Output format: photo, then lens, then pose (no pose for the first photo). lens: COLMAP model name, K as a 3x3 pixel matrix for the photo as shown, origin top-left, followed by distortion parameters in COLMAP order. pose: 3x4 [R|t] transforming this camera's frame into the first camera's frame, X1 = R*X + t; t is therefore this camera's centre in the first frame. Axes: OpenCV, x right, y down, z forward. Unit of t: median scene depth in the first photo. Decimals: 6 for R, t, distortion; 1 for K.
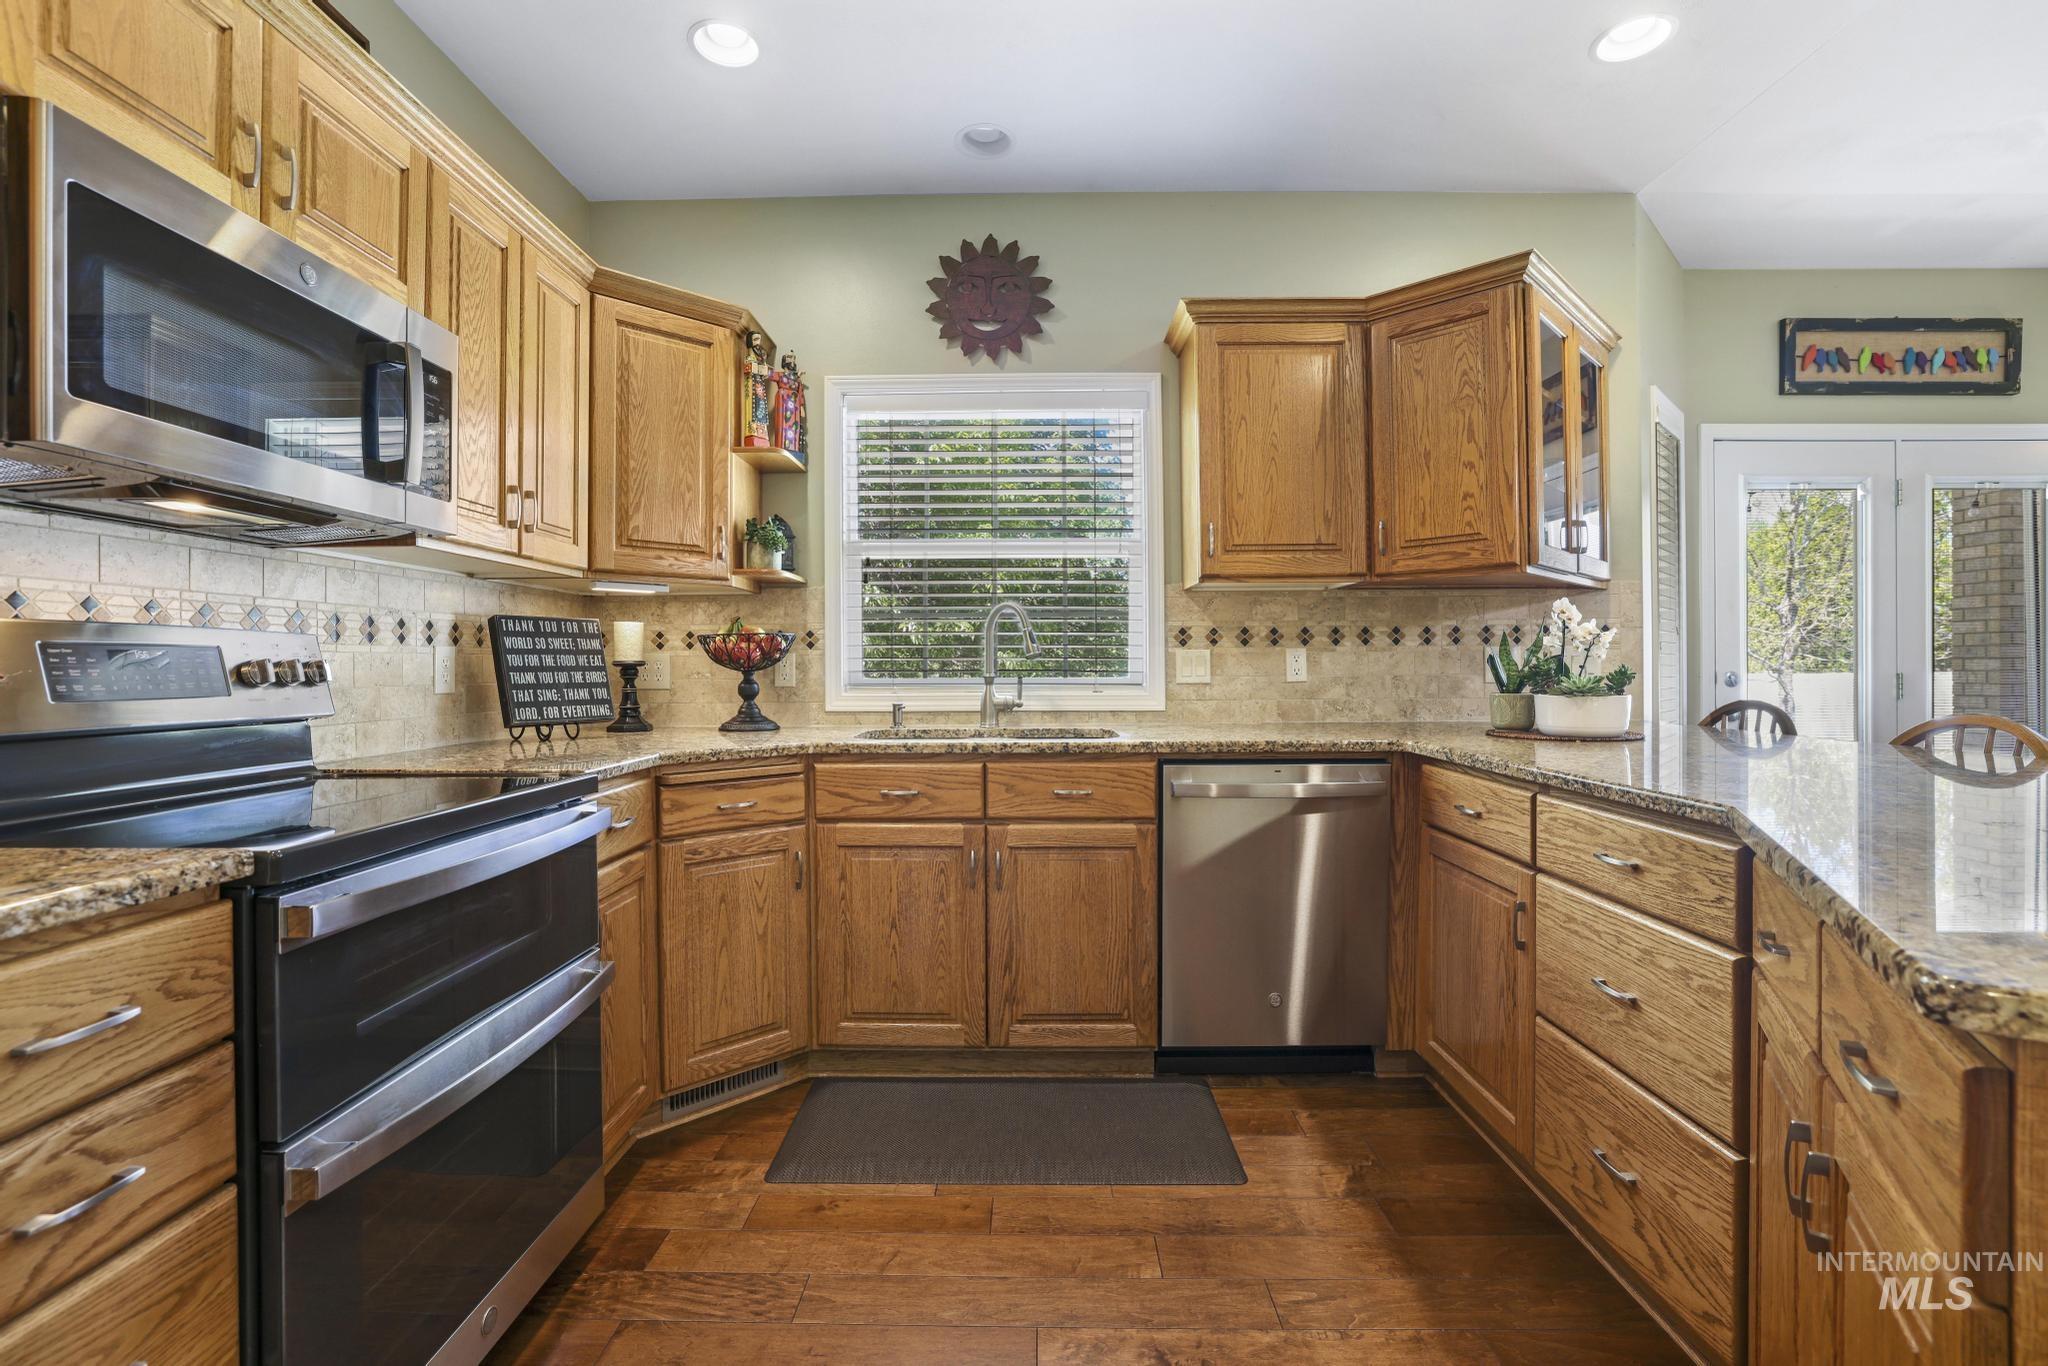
lens RADIAL K [[903.3, 0, 1000.2], [0, 903.3, 678.8], [0, 0, 1]] dist [-0.050877, 0.019277]
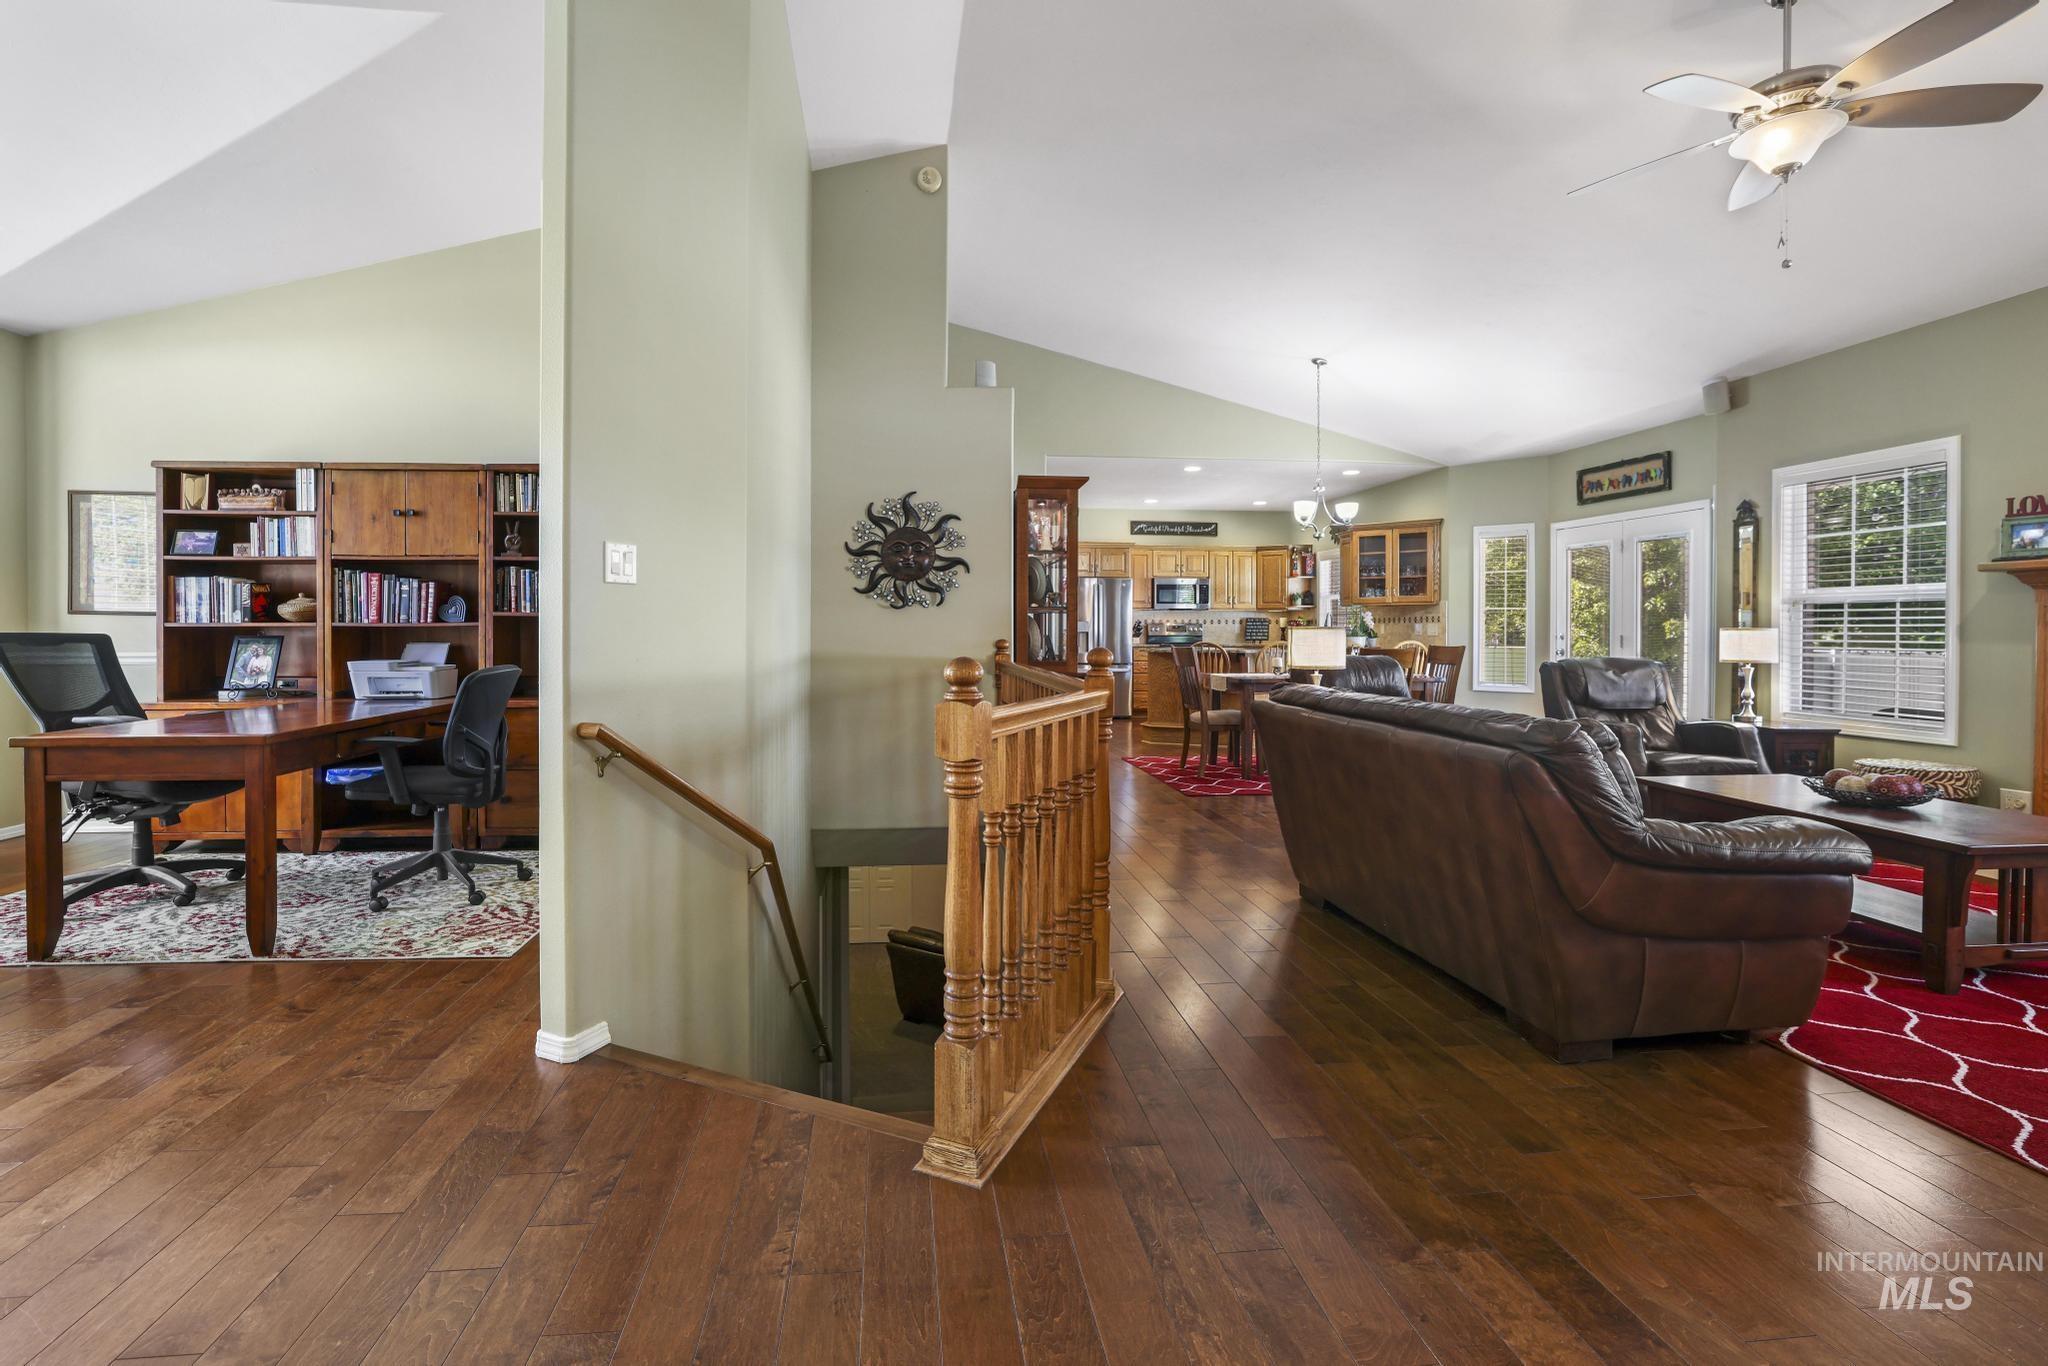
lens RADIAL K [[903.3, 0, 1000.2], [0, 903.3, 678.8], [0, 0, 1]] dist [-0.050877, 0.019277]
pose [[0.130119, 0.059435, -0.989715, 3.778393], [-0.011710, 0.998224, 0.058407, -0.010171], [0.991429, 0.003990, 0.130584, -0.914900]]
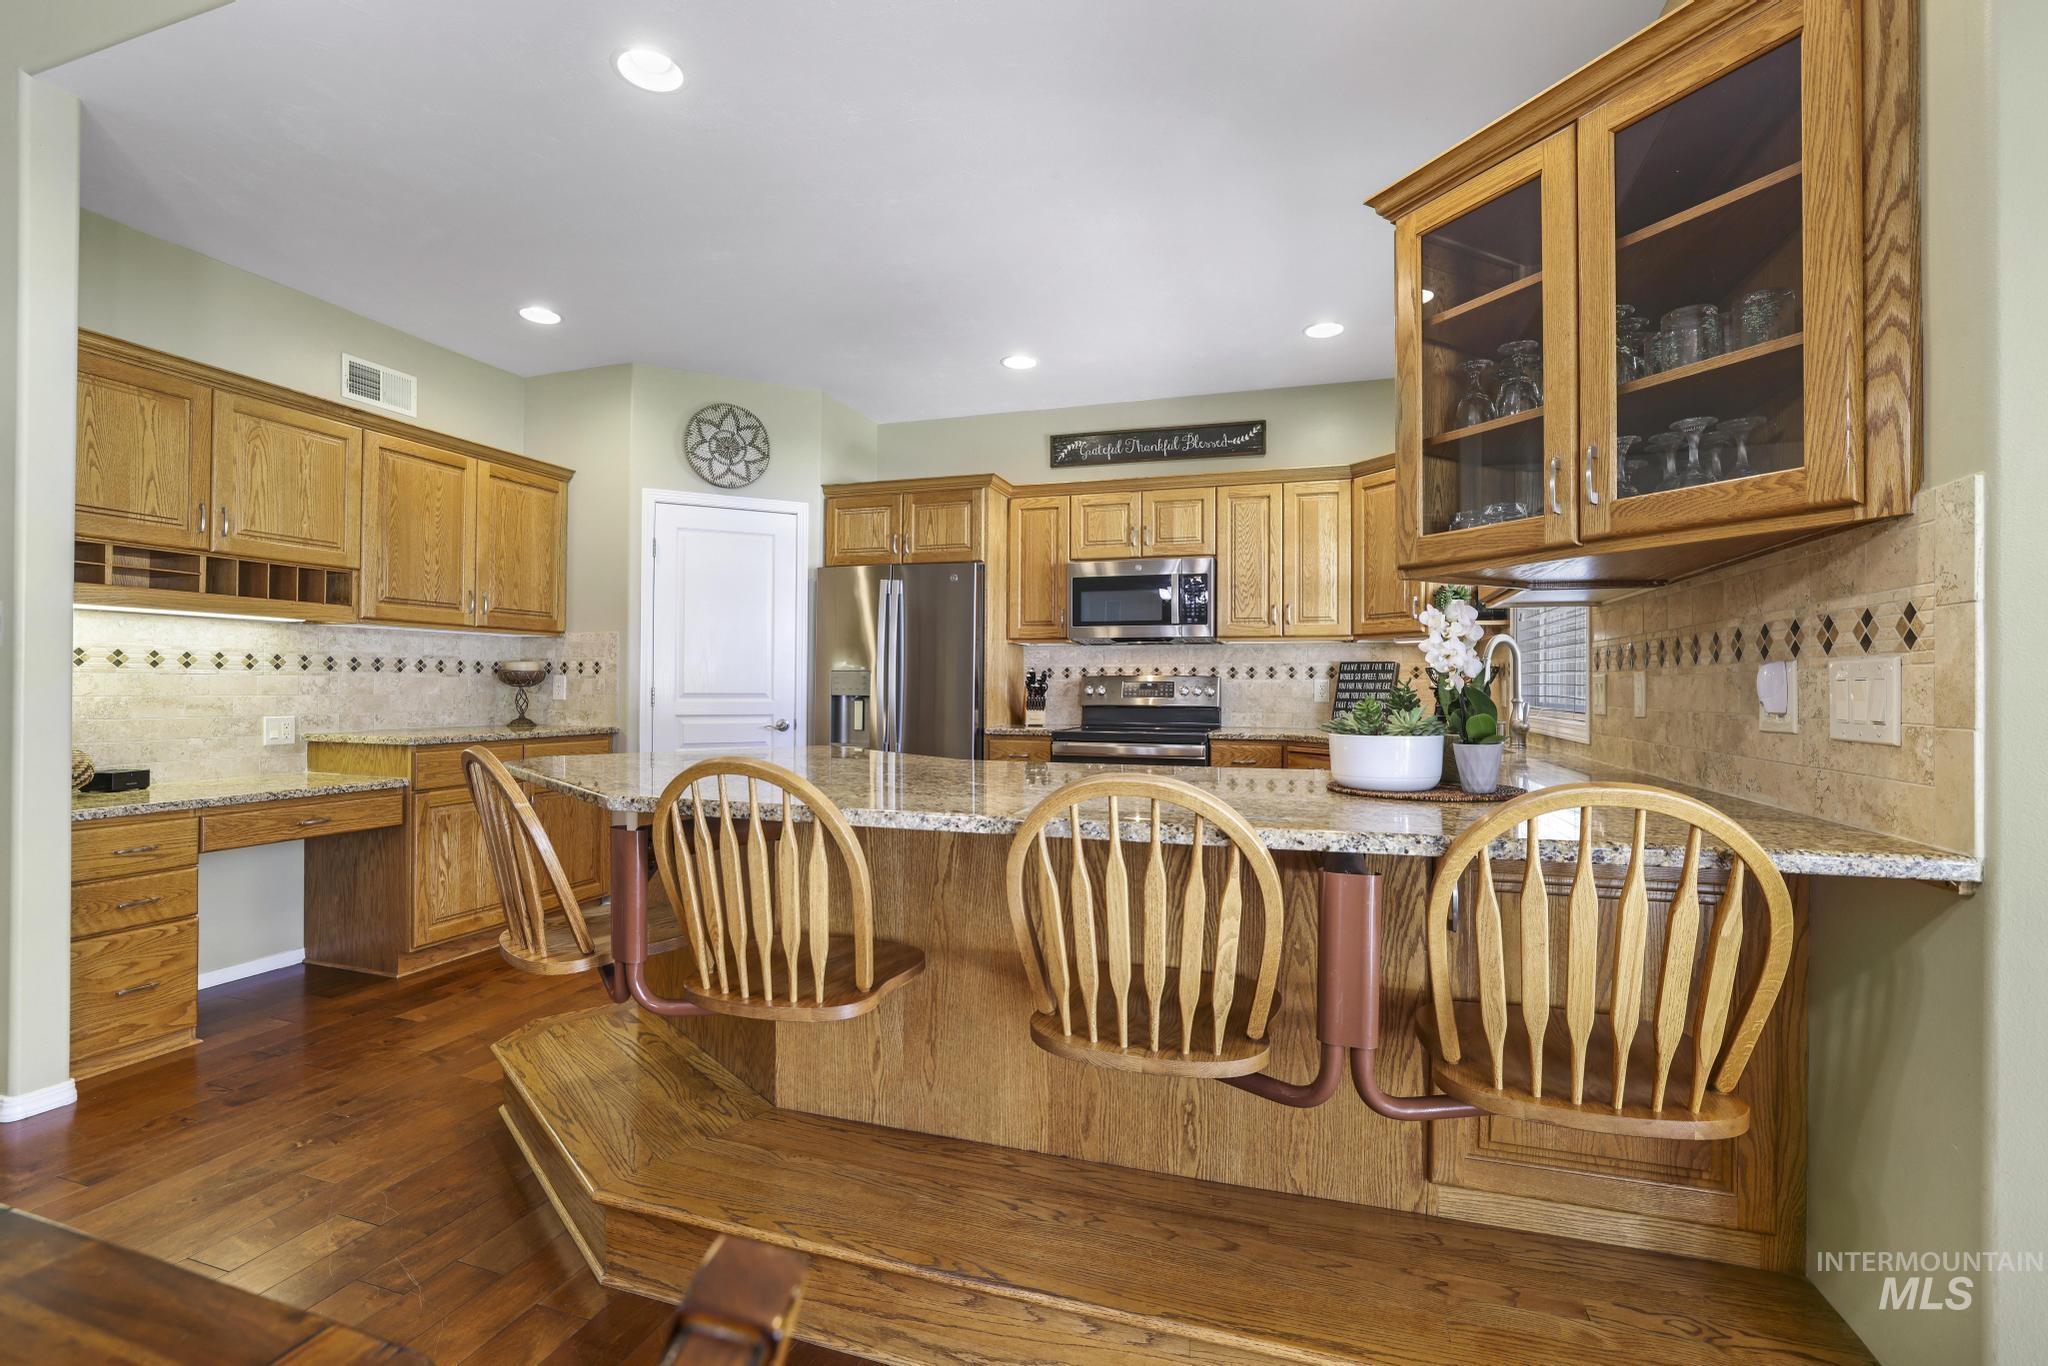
lens RADIAL K [[911.2, 0, 1027.6], [0, 911.2, 681.4], [0, 0, 1]] dist [0.000104, 0.019573]
pose [[-0.299554, -0.002440, -0.954076, 1.302908], [-0.018118, 0.999831, 0.003132, -0.021256], [0.953907, 0.018224, -0.299548, 0.822025]]
